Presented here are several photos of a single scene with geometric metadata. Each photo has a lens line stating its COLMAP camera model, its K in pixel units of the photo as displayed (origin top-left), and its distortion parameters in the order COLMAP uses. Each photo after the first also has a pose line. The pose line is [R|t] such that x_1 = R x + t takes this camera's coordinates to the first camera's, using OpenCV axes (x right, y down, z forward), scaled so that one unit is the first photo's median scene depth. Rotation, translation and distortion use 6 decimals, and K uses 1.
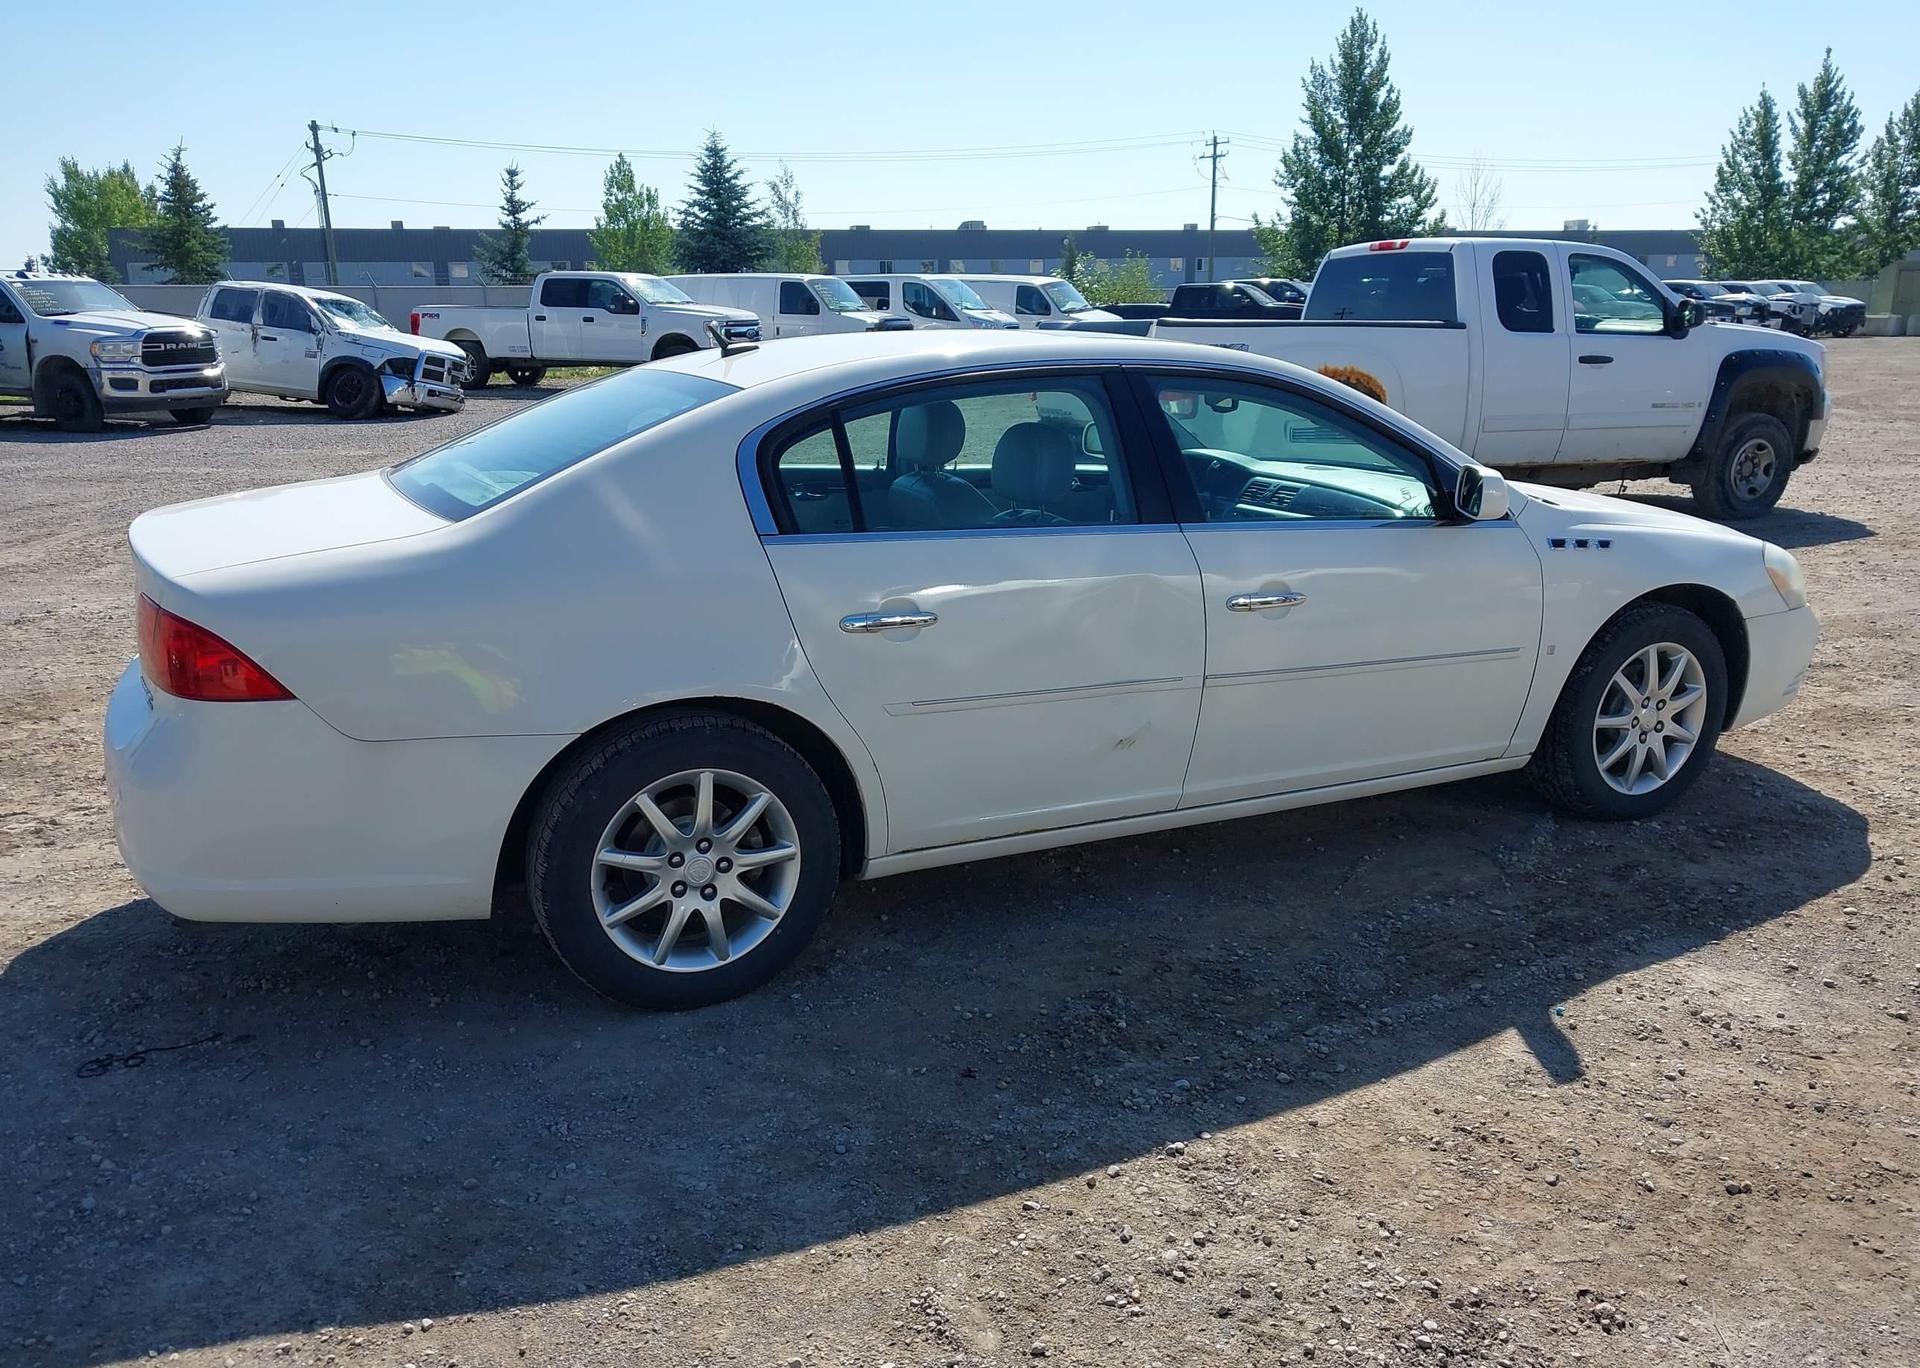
lens RADIAL K [[1561.4, 0, 968.4], [0, 1561.4, 681.4], [0, 0, 1]] dist [0.022564, -0.028079]
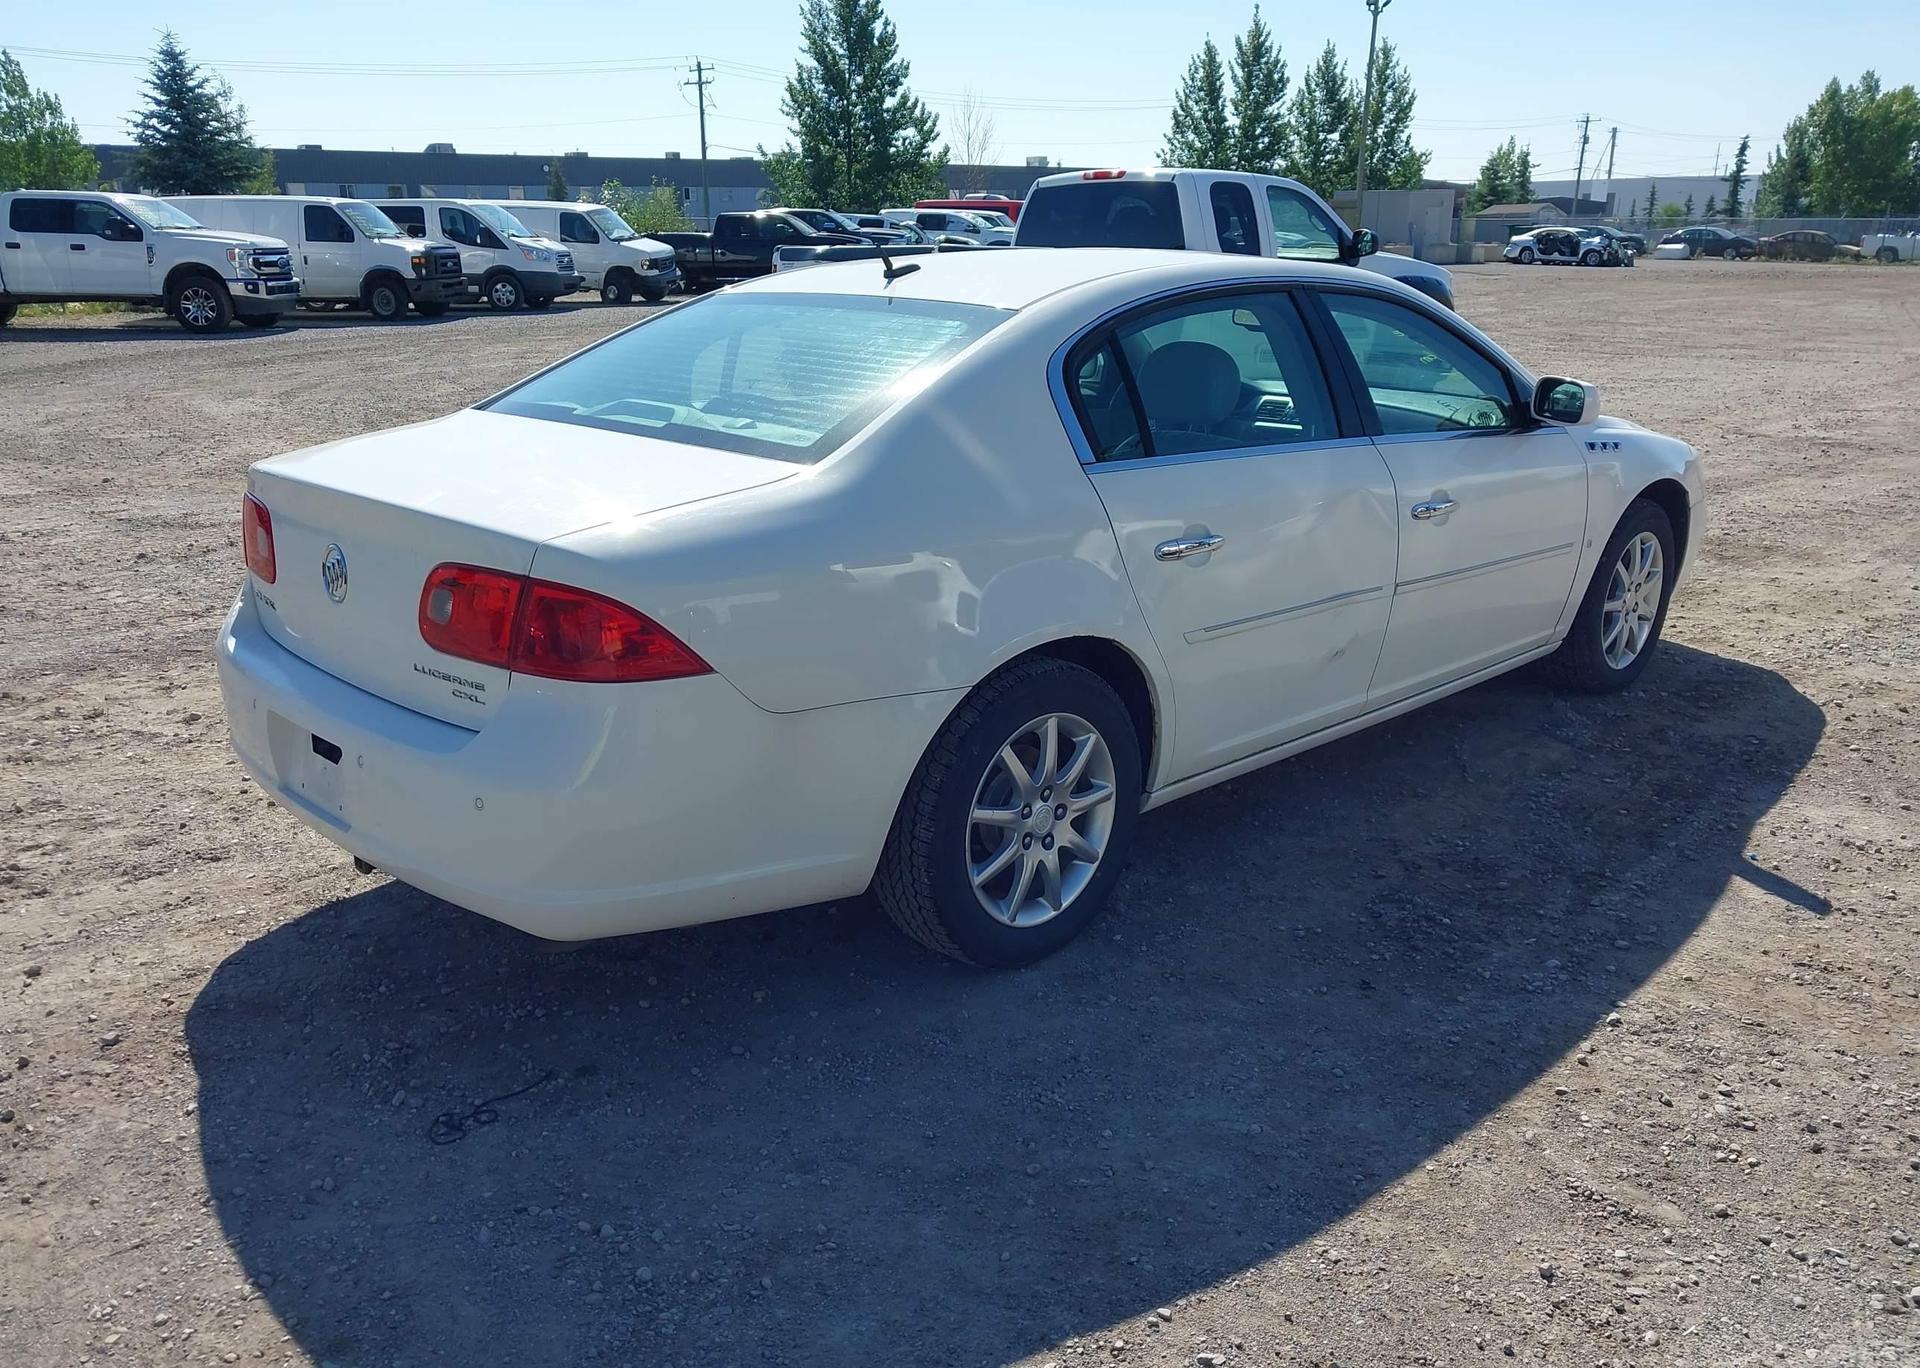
lens RADIAL K [[1561.4, 0, 976.8], [0, 1561.4, 679.1], [0, 0, 1]] dist [0.022564, -0.028079]
pose [[0.943572, -0.085550, 0.319928, -0.096097], [0.072869, 0.996015, 0.051422, -0.003052], [-0.323052, -0.025207, 0.946045, 0.021717]]
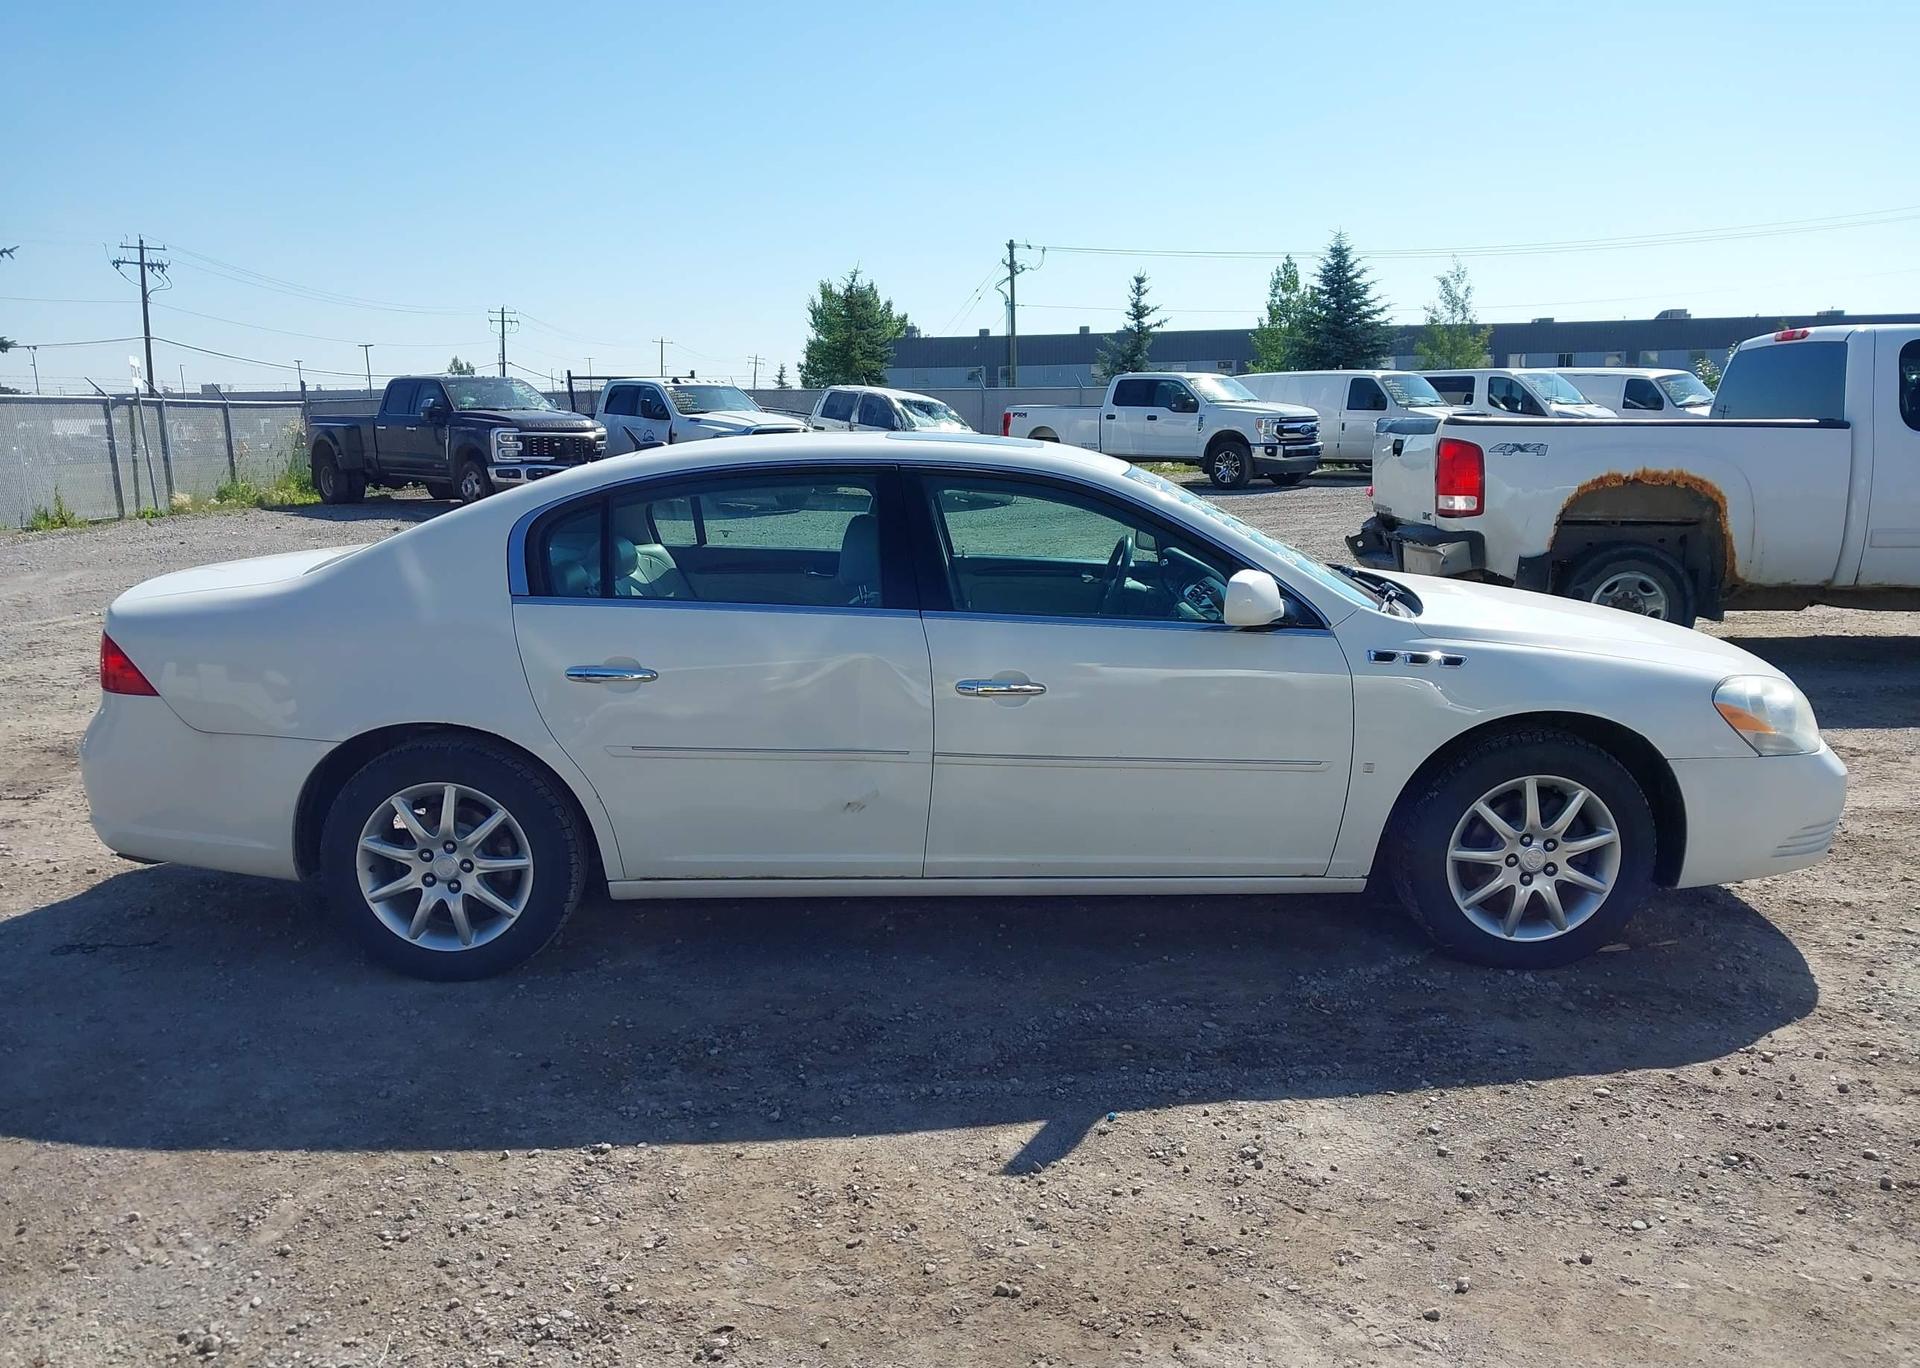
lens RADIAL K [[1561.4, 0, 957.9], [0, 1561.4, 671.6], [0, 0, 1]] dist [0.022564, -0.028079]
pose [[0.902414, 0.069888, -0.425165, 0.131677], [-0.097220, 0.994338, -0.042904, -0.003155], [0.419759, 0.080052, 0.904099, 0.009510]]
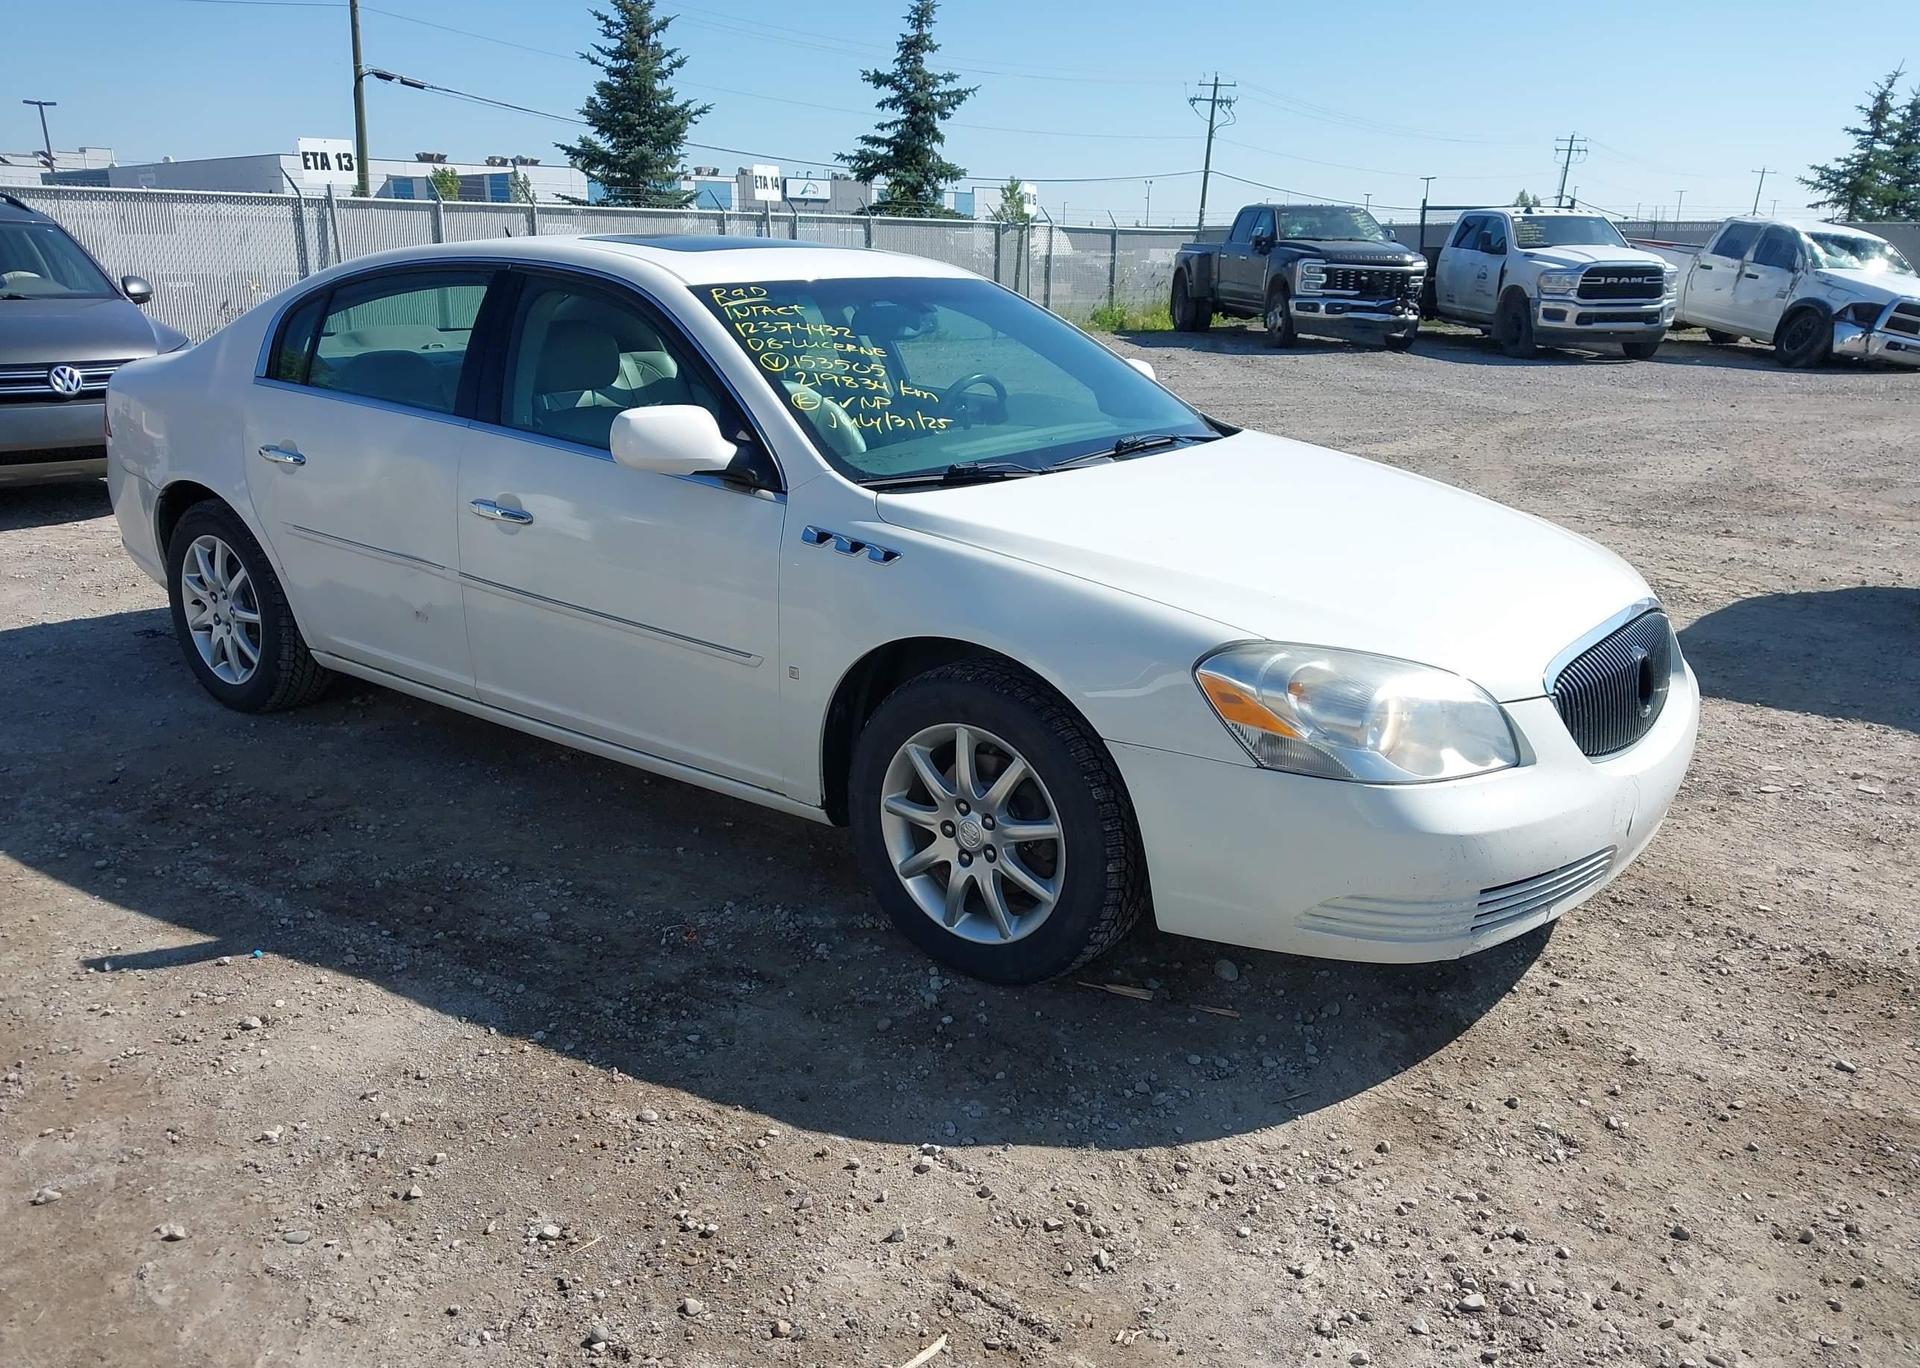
lens RADIAL K [[1561.4, 0, 950.7], [0, 1561.4, 692.3], [0, 0, 1]] dist [0.022564, -0.028079]
pose [[0.435291, 0.260053, -0.861913, 0.255195], [-0.225551, 0.958341, 0.175237, -0.038482], [0.871578, 0.118126, 0.475813, 0.171767]]
